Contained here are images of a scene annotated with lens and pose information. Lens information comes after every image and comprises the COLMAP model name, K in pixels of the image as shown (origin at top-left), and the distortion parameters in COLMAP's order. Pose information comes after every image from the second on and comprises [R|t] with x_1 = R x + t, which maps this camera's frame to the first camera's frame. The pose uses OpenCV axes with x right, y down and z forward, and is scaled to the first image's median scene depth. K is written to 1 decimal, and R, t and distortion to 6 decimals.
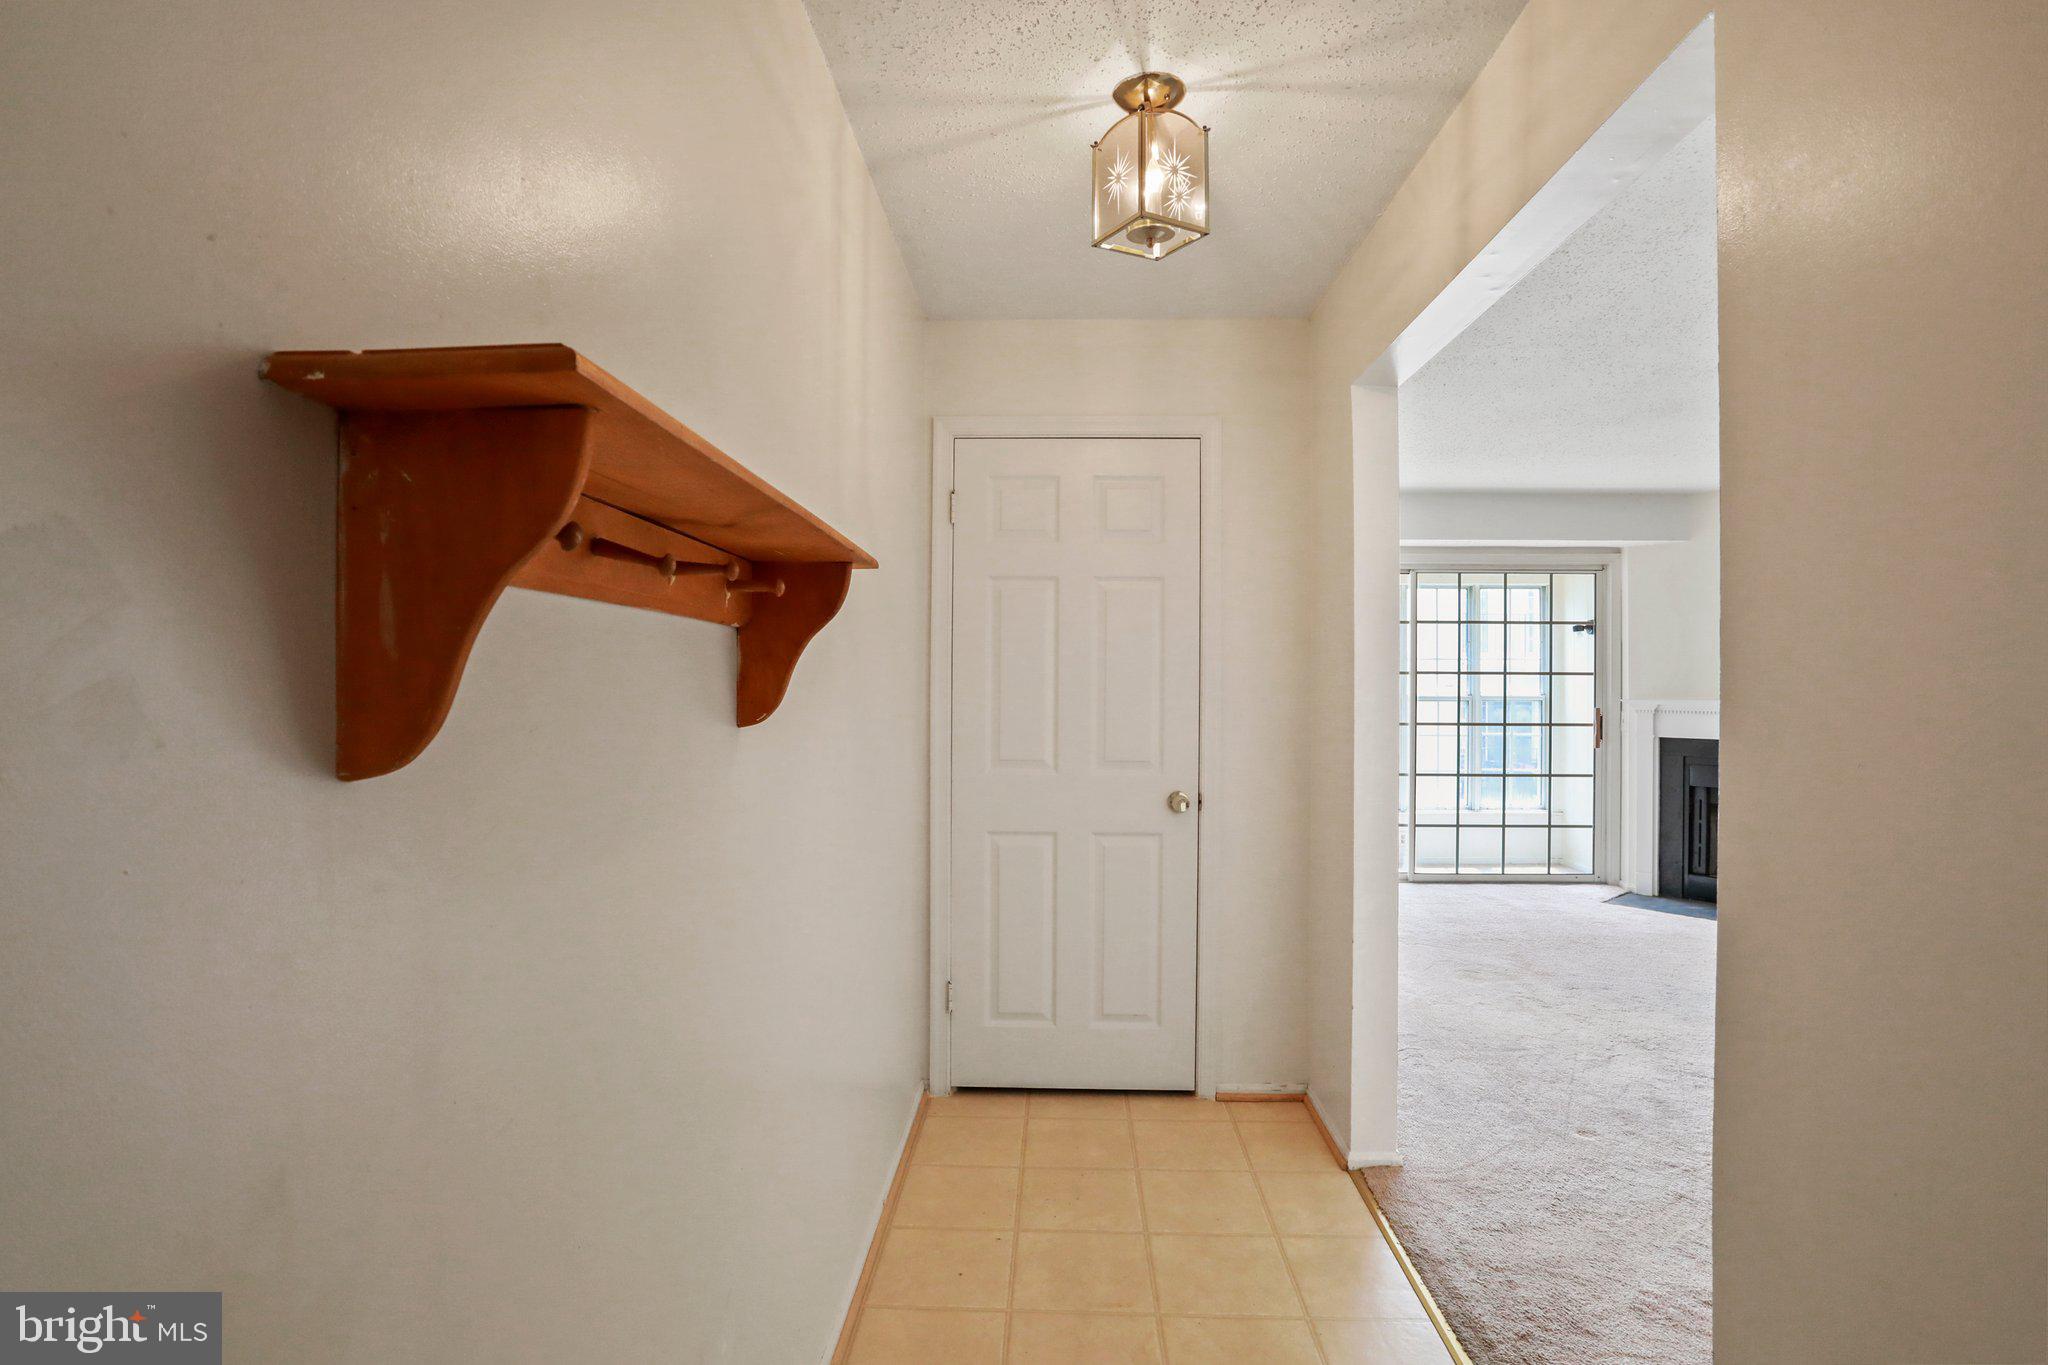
lens RADIAL K [[1003.0, 0, 1026.0], [0, 1003.0, 684.6], [0, 0, 1]] dist [-0.014311, 0.002927]
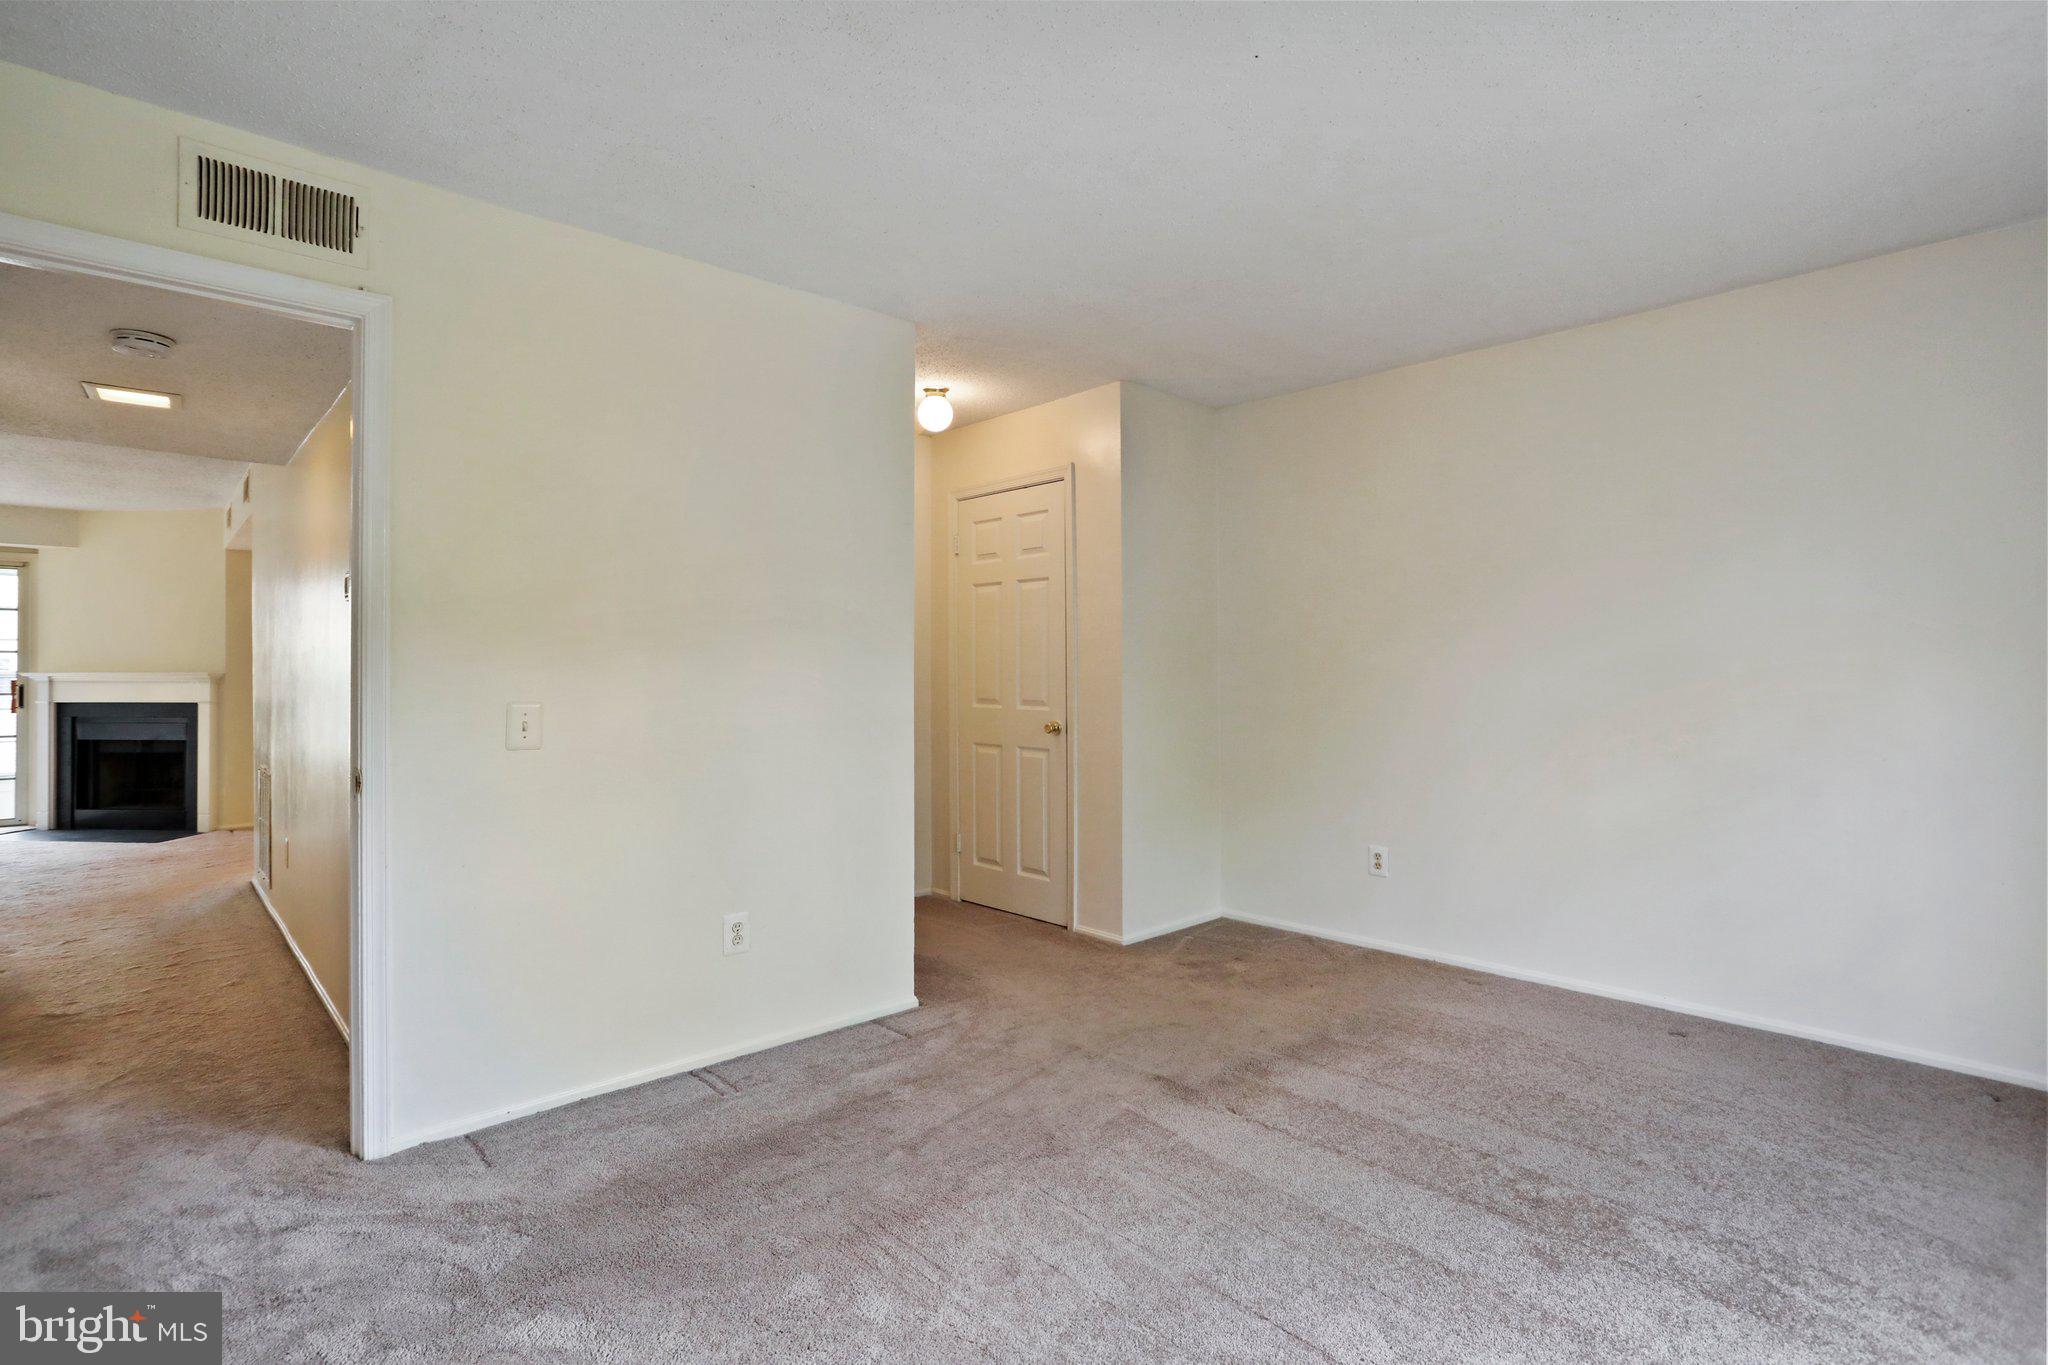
lens RADIAL K [[1003.0, 0, 1022.8], [0, 1003.0, 670.5], [0, 0, 1]] dist [-0.014311, 0.002927]
pose [[0.719640, -0.005682, 0.694324, 0.644448], [0.004620, 0.999984, 0.003395, 0.013616], [-0.694332, 0.000765, 0.719655, -0.740078]]
